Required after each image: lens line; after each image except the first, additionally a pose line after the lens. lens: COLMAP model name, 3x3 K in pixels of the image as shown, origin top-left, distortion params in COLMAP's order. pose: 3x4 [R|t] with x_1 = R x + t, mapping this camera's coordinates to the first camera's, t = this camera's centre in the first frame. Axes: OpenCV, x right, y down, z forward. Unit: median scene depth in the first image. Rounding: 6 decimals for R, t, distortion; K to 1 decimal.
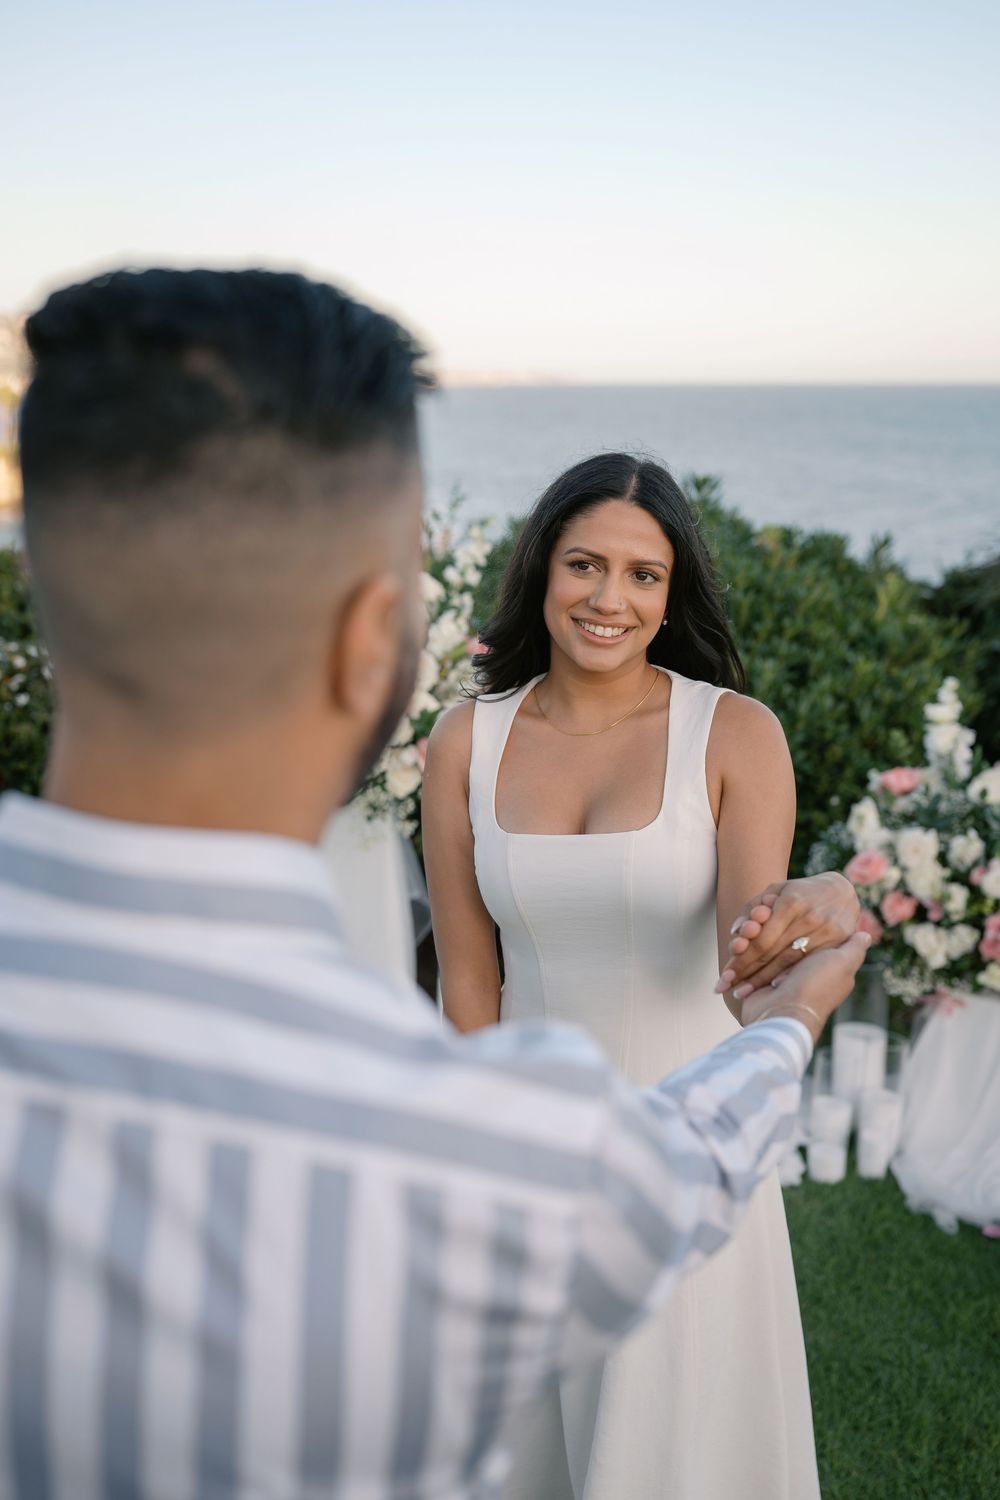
lens RADIAL K [[1541.4, 0, 465.4], [0, 1541.4, 747.9], [0, 0, 1]] dist [-0.004901, -0.003554]
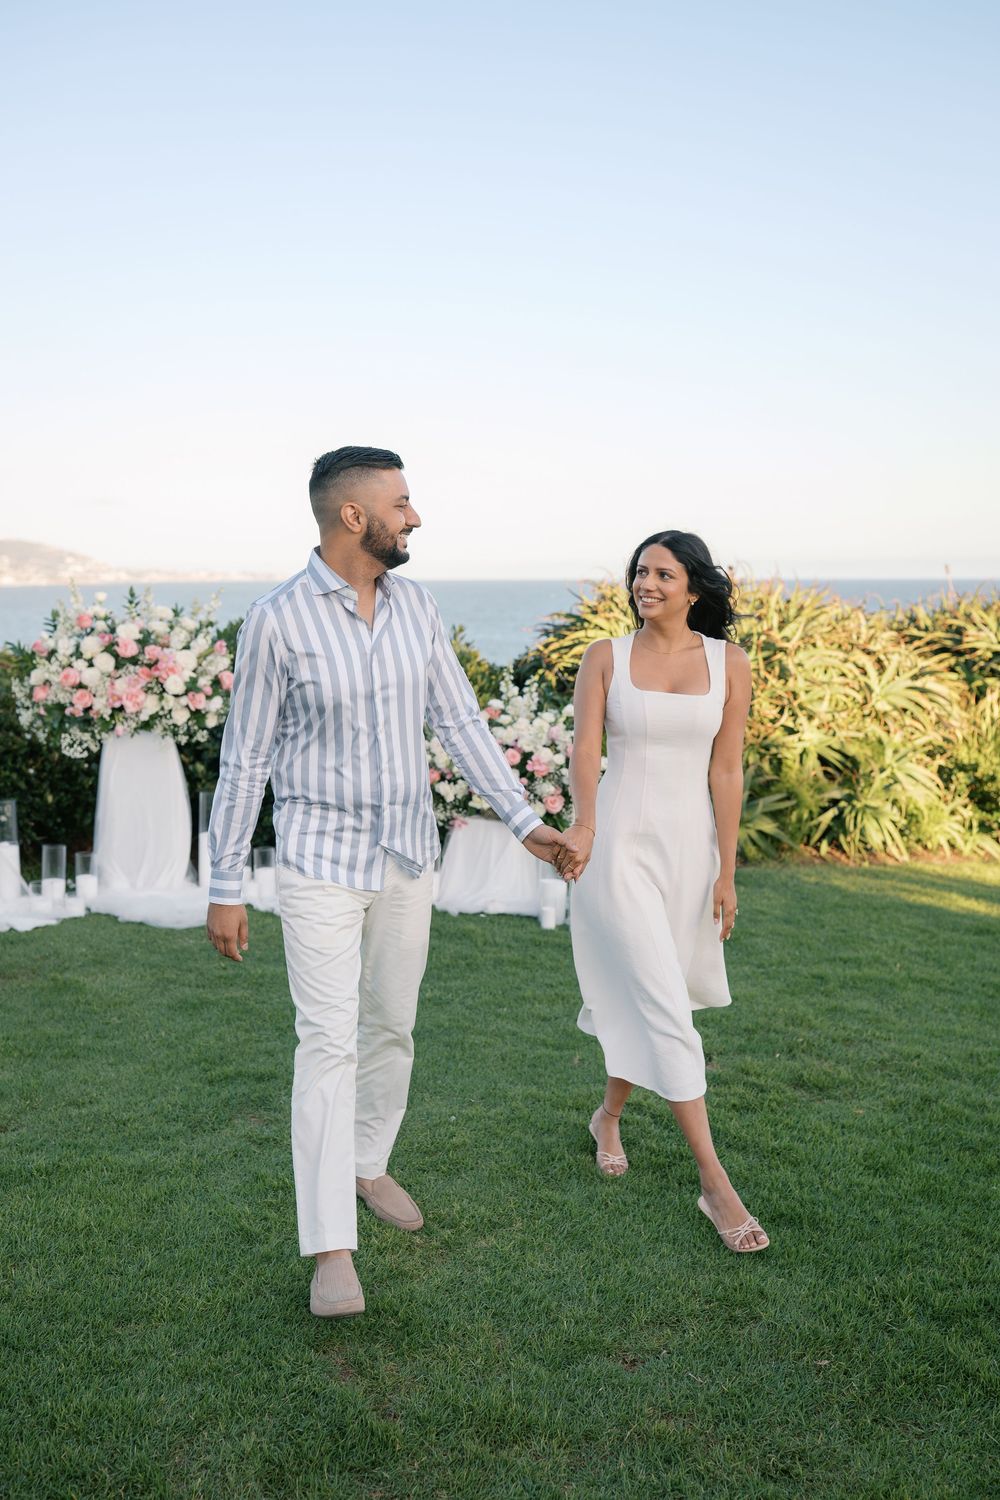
lens RADIAL K [[1487.1, 0, 499.4], [0, 1487.1, 744.3], [0, 0, 1]] dist [-0.000013, -0.011658]
pose [[0.978829, -0.022109, 0.203480, -0.027861], [0.046394, 0.992239, -0.115364, 0.289654], [-0.199350, 0.122362, 0.972259, -0.911157]]
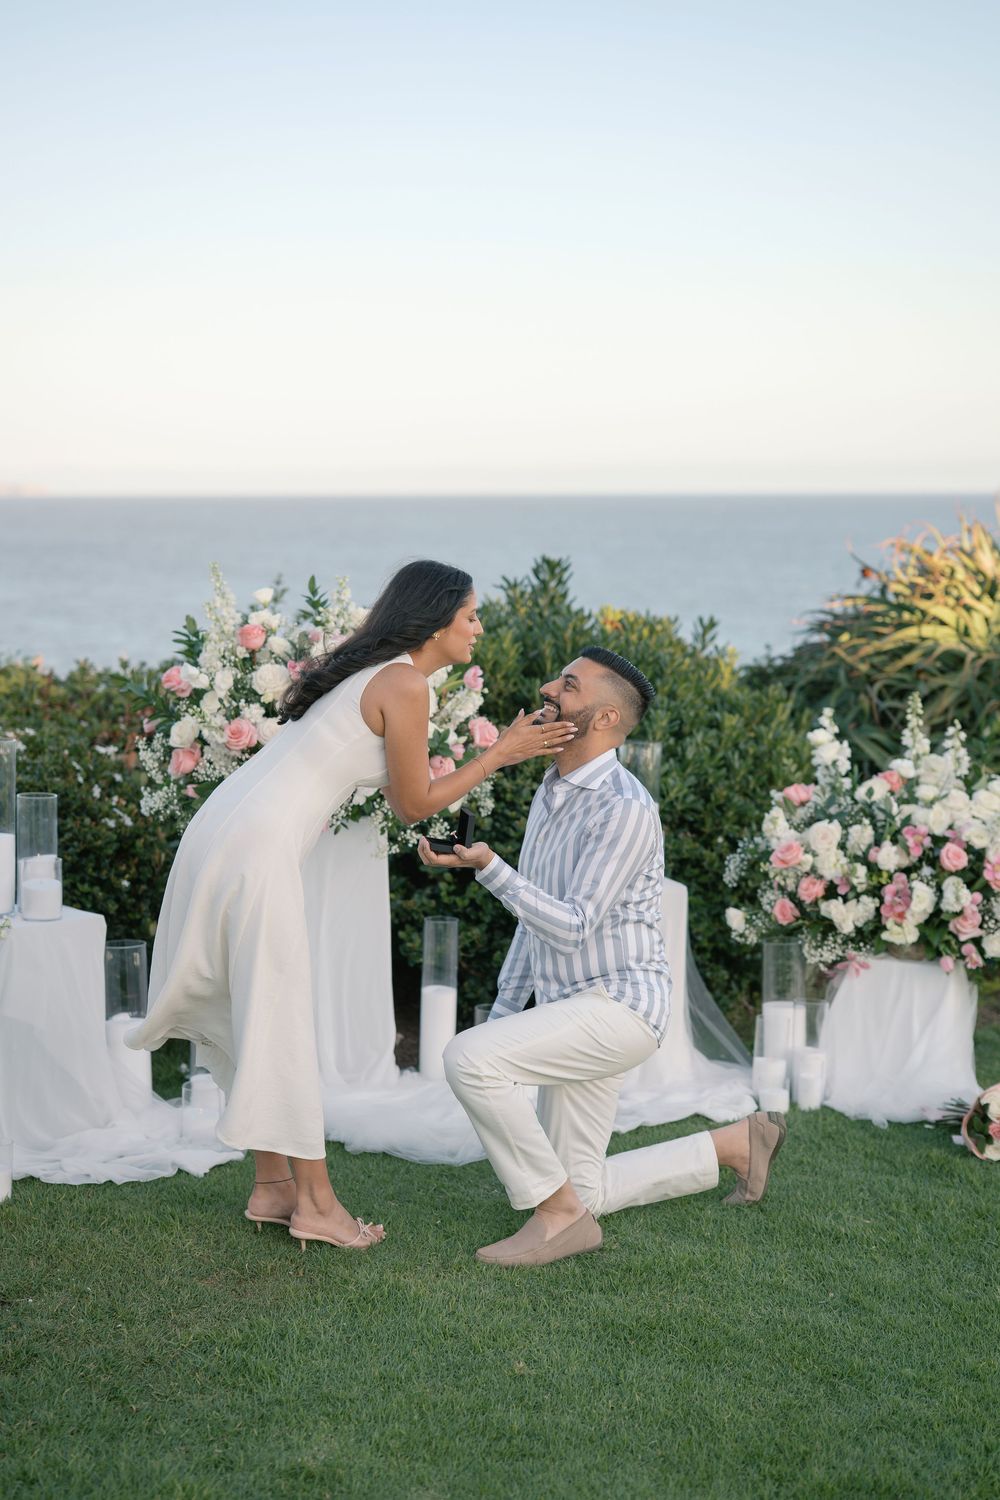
lens RADIAL K [[2267.0, 0, 495.3], [0, 2267.0, 647.4], [0, 0, 1]] dist [-0.043737, 0.009916]
pose [[0.968094, -0.018358, 0.249914, -0.402506], [0.058800, 0.986109, -0.155340, 0.177886], [-0.243591, 0.165079, 0.955726, -0.675196]]
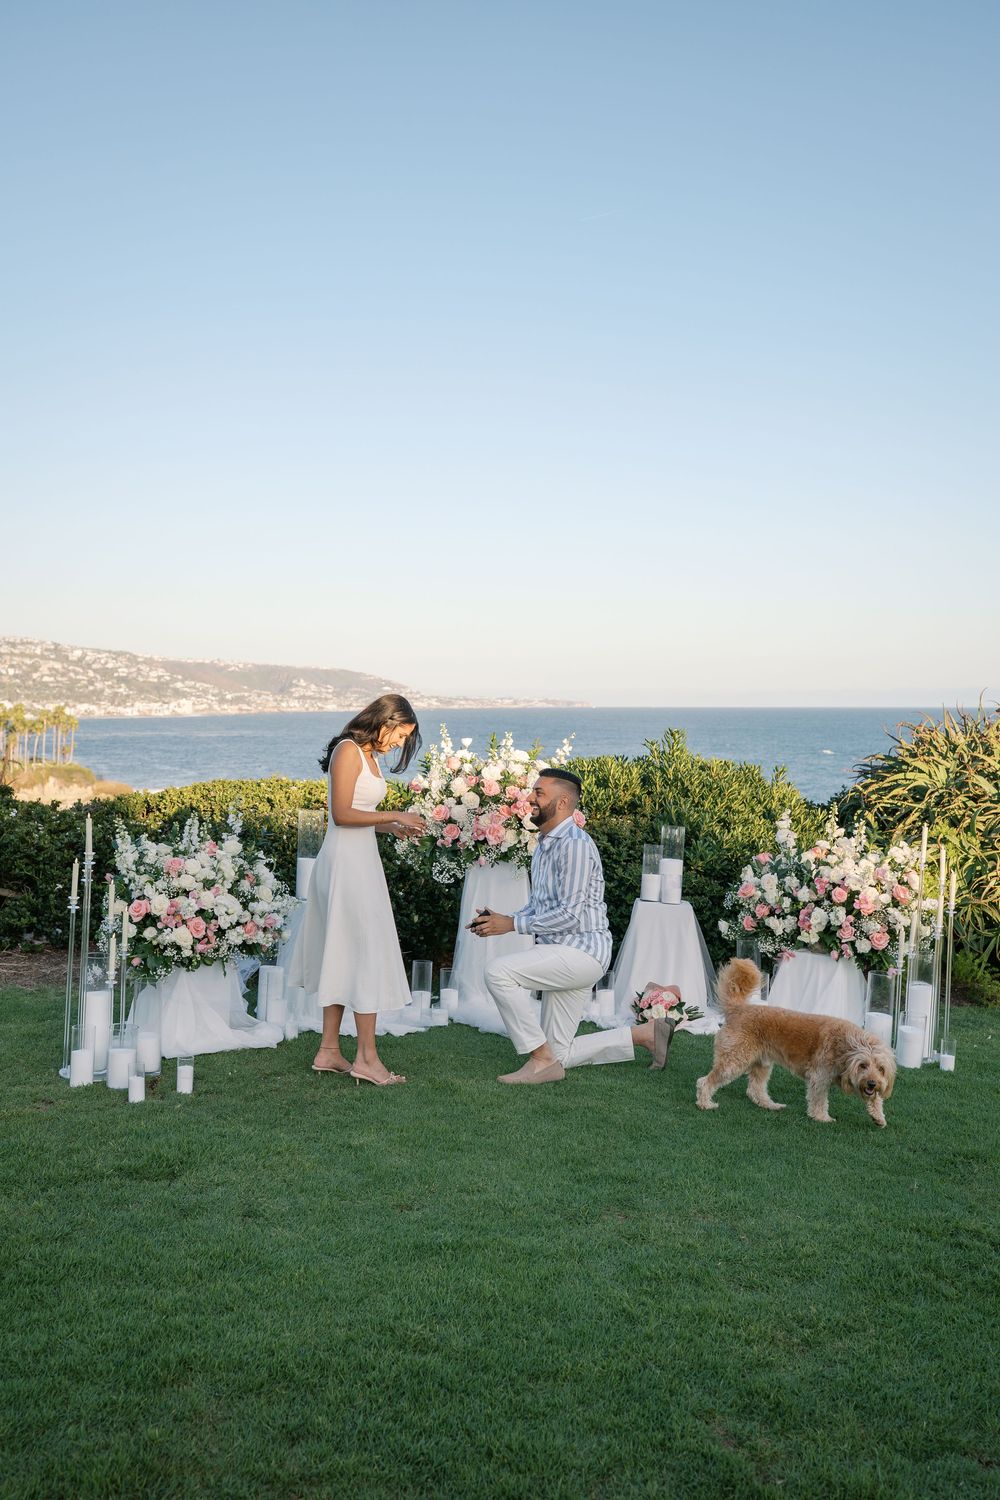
lens RADIAL K [[1437.2, 0, 477.9], [0, 1437.2, 756.0], [0, 0, 1]] dist [-0.000562, 0.002555]
pose [[0.999928, 0.004033, -0.011337, -0.096793], [-0.006172, 0.980674, -0.195552, 0.287660], [0.010329, 0.195608, 0.980628, -1.027158]]
